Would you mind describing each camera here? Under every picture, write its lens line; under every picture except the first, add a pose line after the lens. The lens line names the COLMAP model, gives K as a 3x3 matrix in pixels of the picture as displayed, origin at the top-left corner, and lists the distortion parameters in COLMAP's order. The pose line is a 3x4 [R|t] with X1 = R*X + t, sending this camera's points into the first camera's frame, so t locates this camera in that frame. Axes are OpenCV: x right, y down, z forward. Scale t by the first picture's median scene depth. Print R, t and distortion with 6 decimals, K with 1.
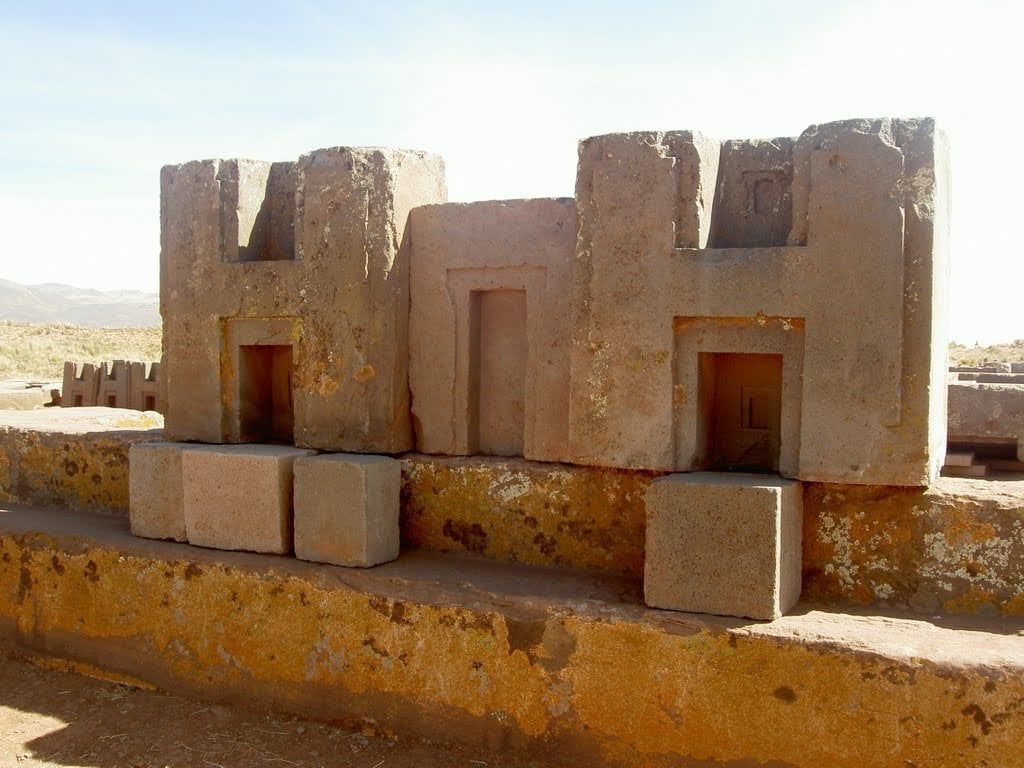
lens RADIAL K [[1222.1, 0, 512.0], [0, 1222.1, 384.0], [0, 0, 1]] dist [-0.143430, -0.027974]
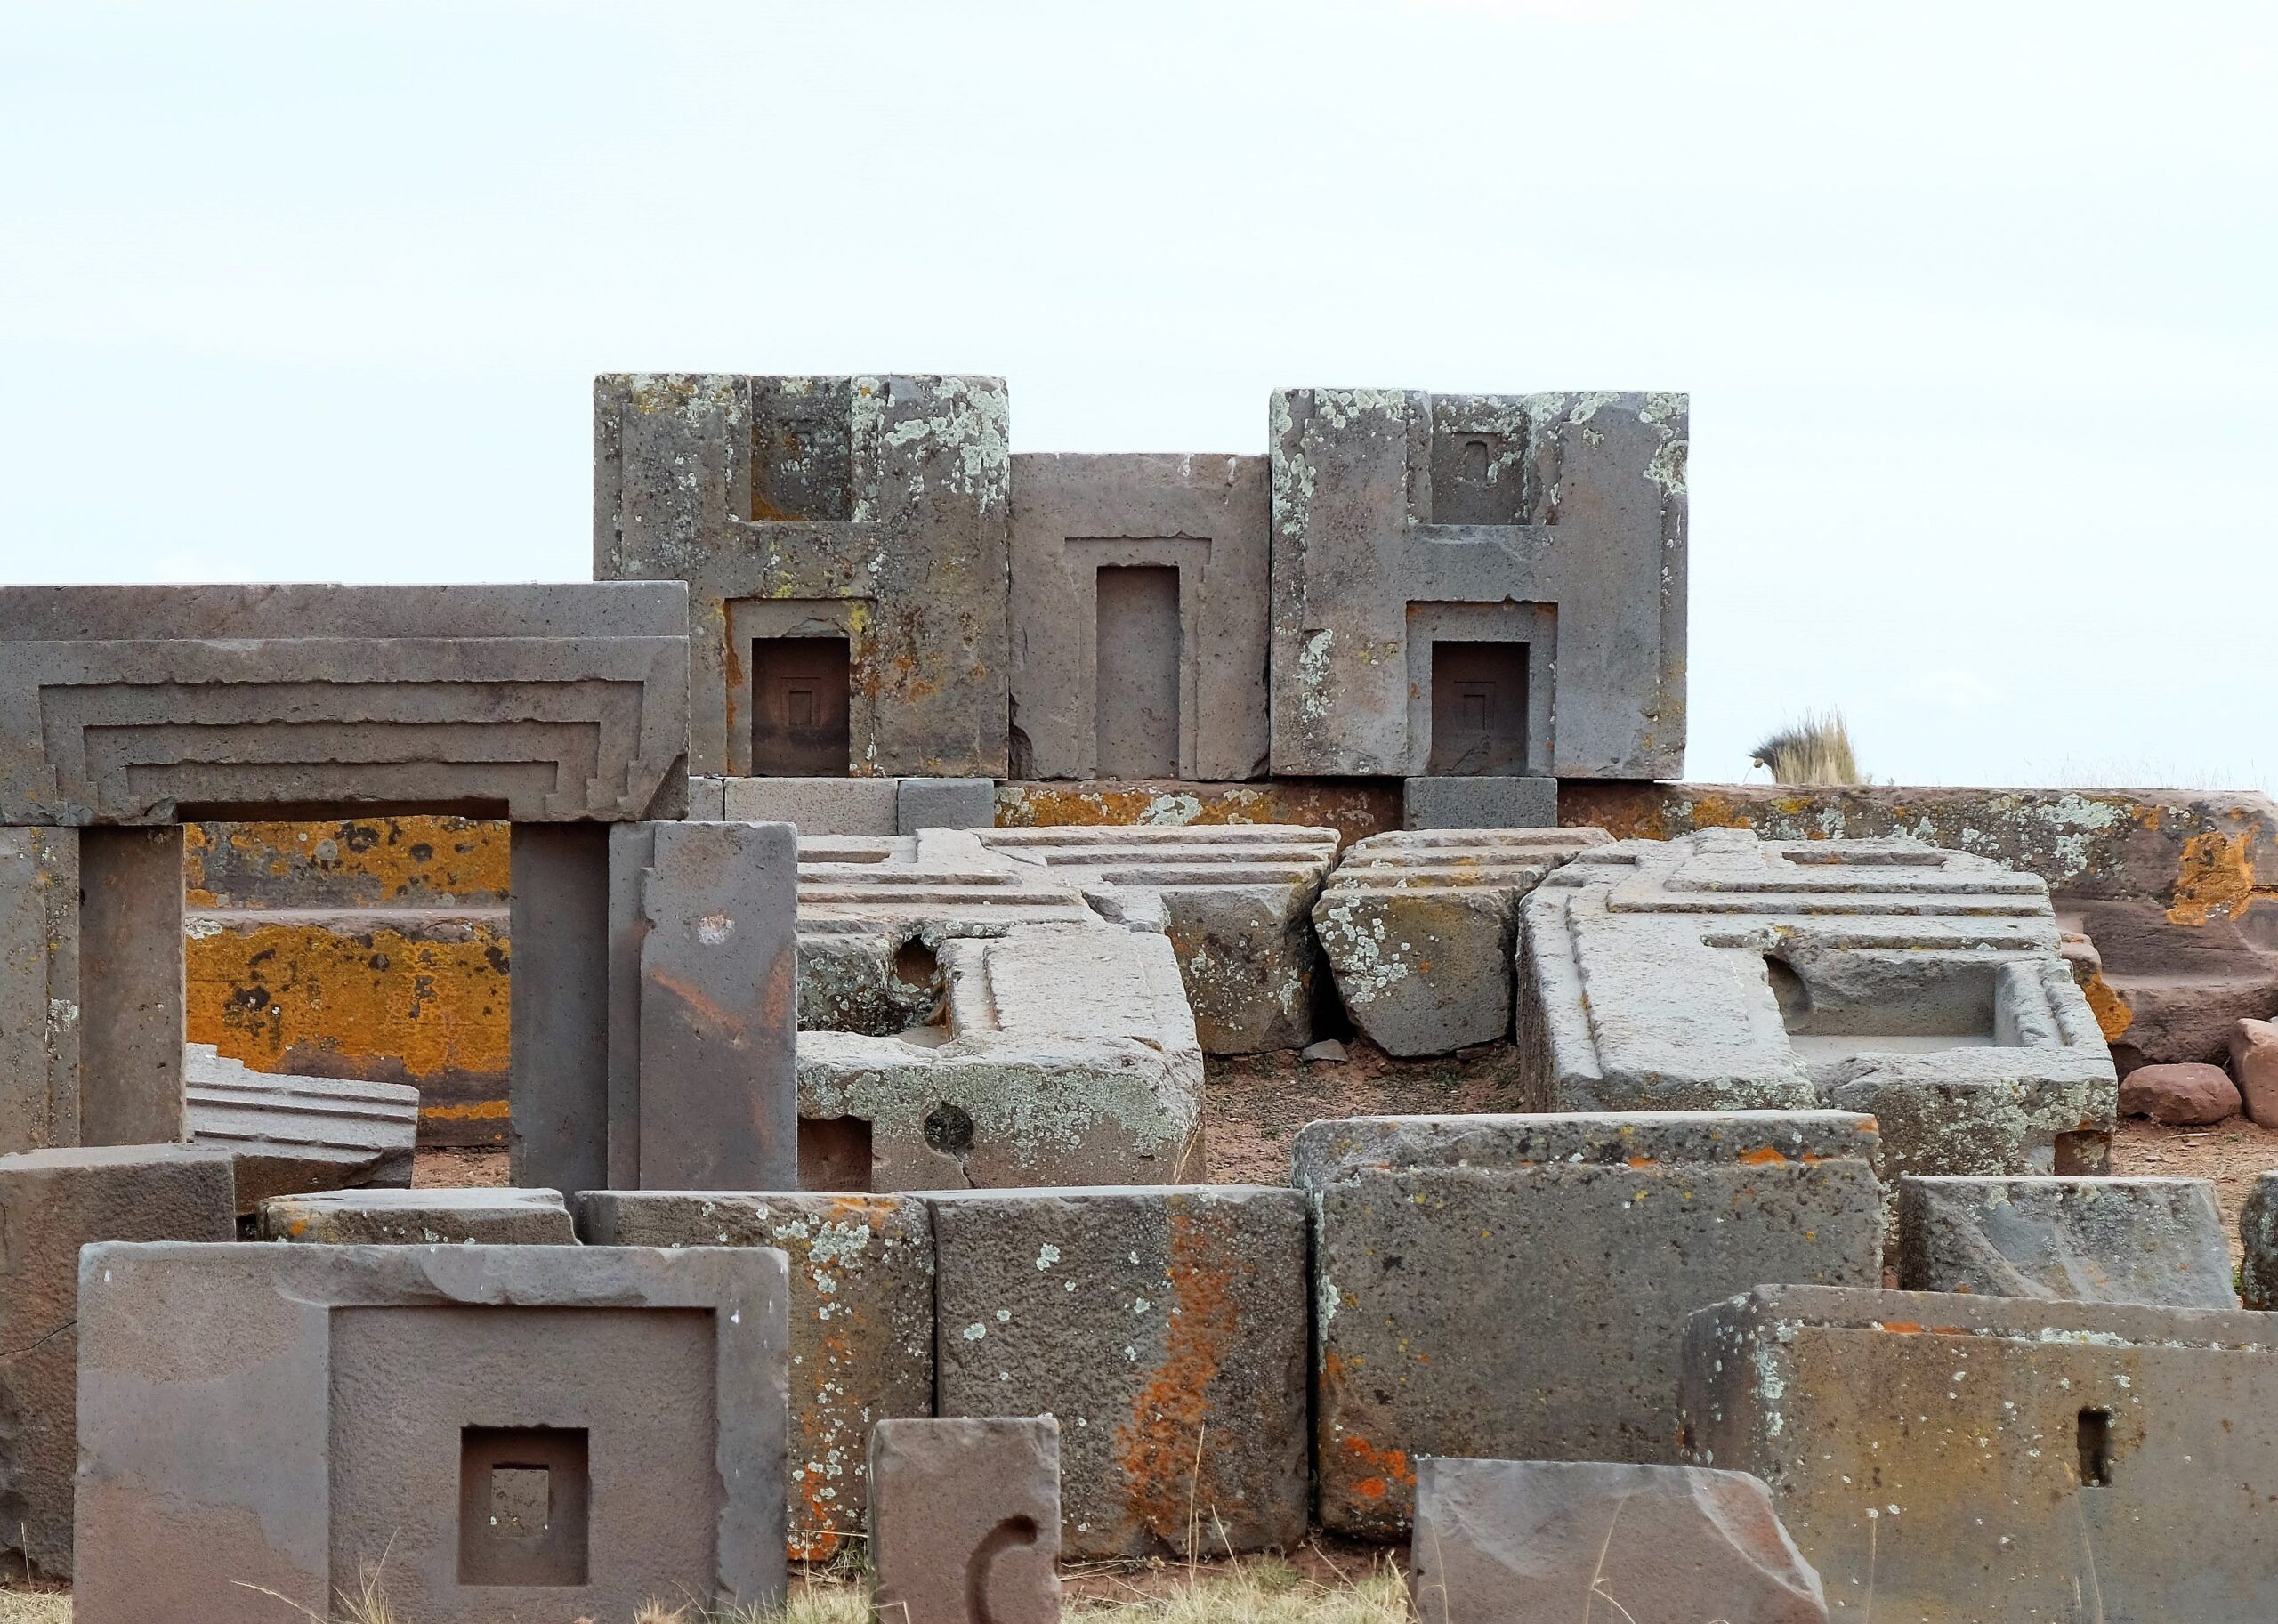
lens RADIAL K [[11824.8, 0, 1139.0], [0, 11824.8, 812.0], [0, 0, 1]] dist [0.146404, -1.065400]
pose [[0.851938, -0.005001, 0.523618, -4.397792], [0.025333, 0.999177, -0.031675, 0.354584], [-0.523029, 0.040251, 0.851364, -6.026615]]
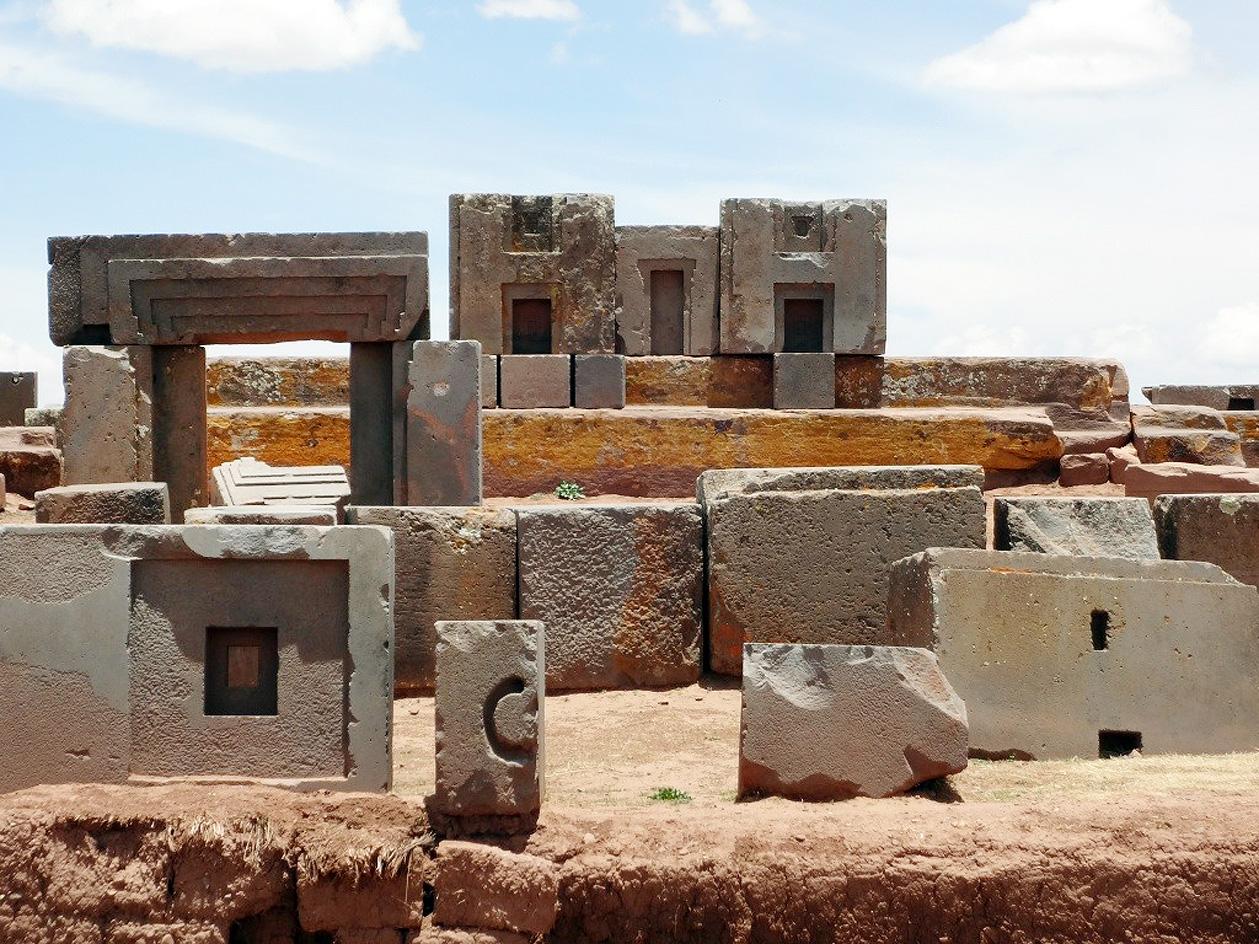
lens RADIAL K [[3374.1, 0, 629.5], [0, 3374.1, 472.0], [0, 0, 1]] dist [-0.055290, 0.296498]
pose [[0.866655, -0.015592, 0.498664, -3.058208], [0.029585, 0.999359, -0.020171, 0.391111], [-0.498029, 0.032234, 0.866561, -4.042203]]
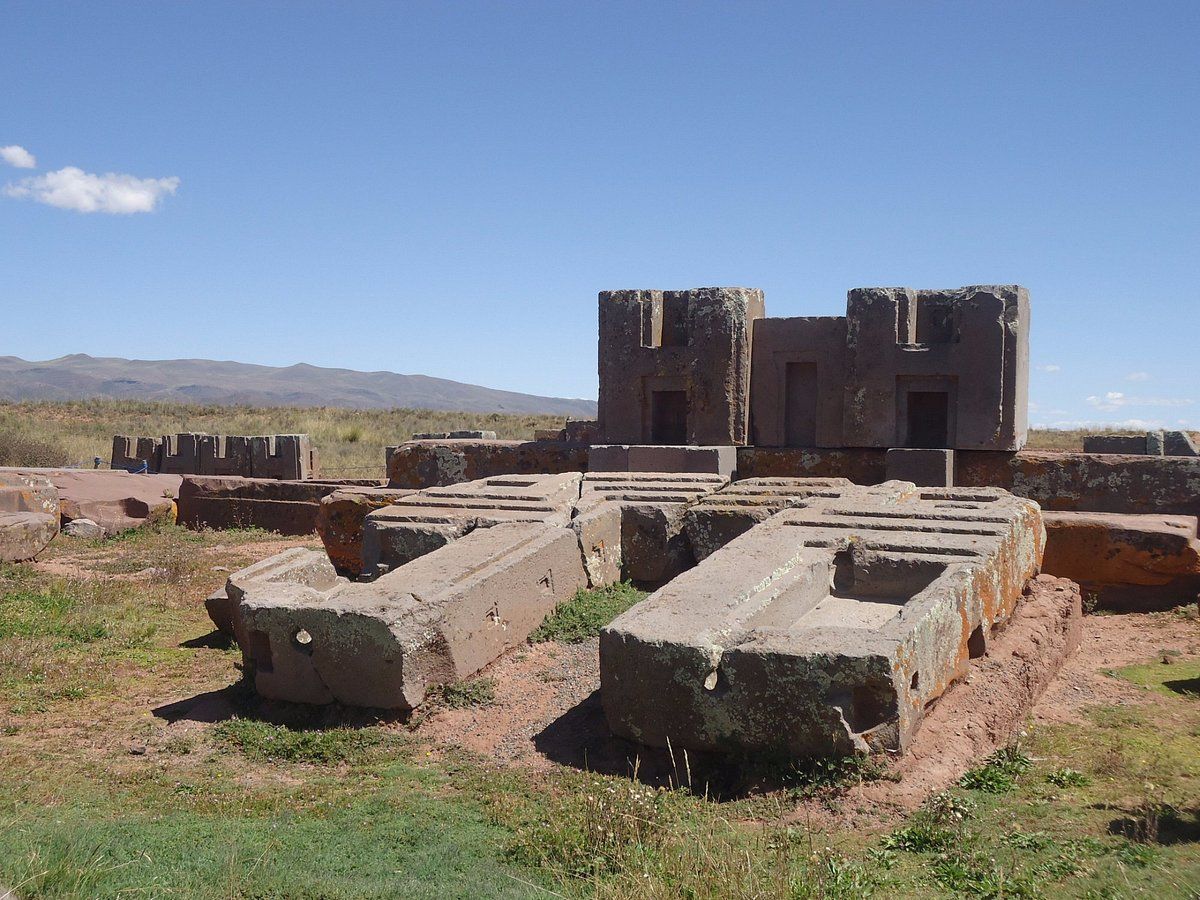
lens RADIAL K [[1692.9, 0, 600.0], [0, 1692.9, 450.0], [0, 0, 1]] dist [0.025732, 0.034112]
pose [[0.998933, 0.002891, 0.046086, -0.506307], [-0.001783, 0.999709, -0.024073, 0.143621], [-0.046143, 0.023965, 0.998647, -1.880785]]
